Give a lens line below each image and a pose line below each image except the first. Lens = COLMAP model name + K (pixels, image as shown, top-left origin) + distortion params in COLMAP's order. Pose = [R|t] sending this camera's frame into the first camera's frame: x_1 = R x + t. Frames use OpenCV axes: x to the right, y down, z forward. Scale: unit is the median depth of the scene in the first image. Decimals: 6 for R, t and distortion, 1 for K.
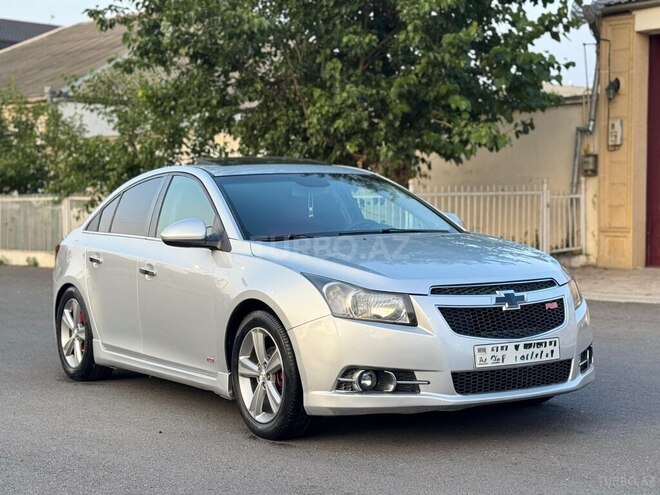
lens RADIAL K [[1321.5, 0, 330.0], [0, 1321.5, 247.5], [0, 0, 1]] dist [0.174221, -0.083402]
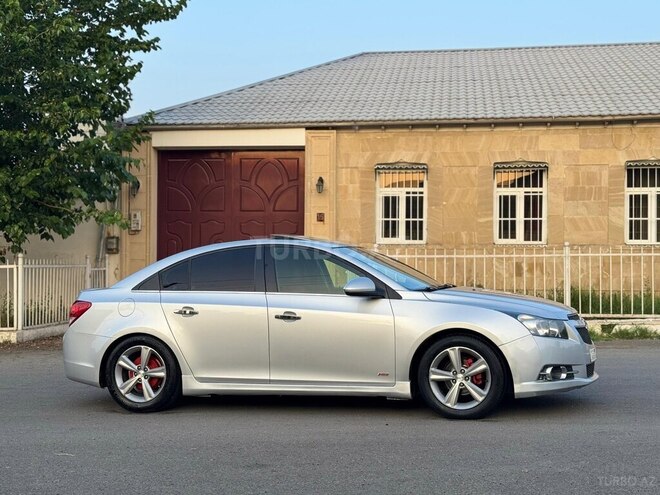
lens RADIAL K [[1138.5, 0, 330.2], [0, 1138.5, 260.8], [0, 0, 1]] dist [0.182765, -0.536385]
pose [[0.696219, 0.010721, 0.717750, -0.509190], [0.026664, 0.998812, -0.040783, 0.005012], [-0.717334, 0.047532, 0.695106, 0.084869]]
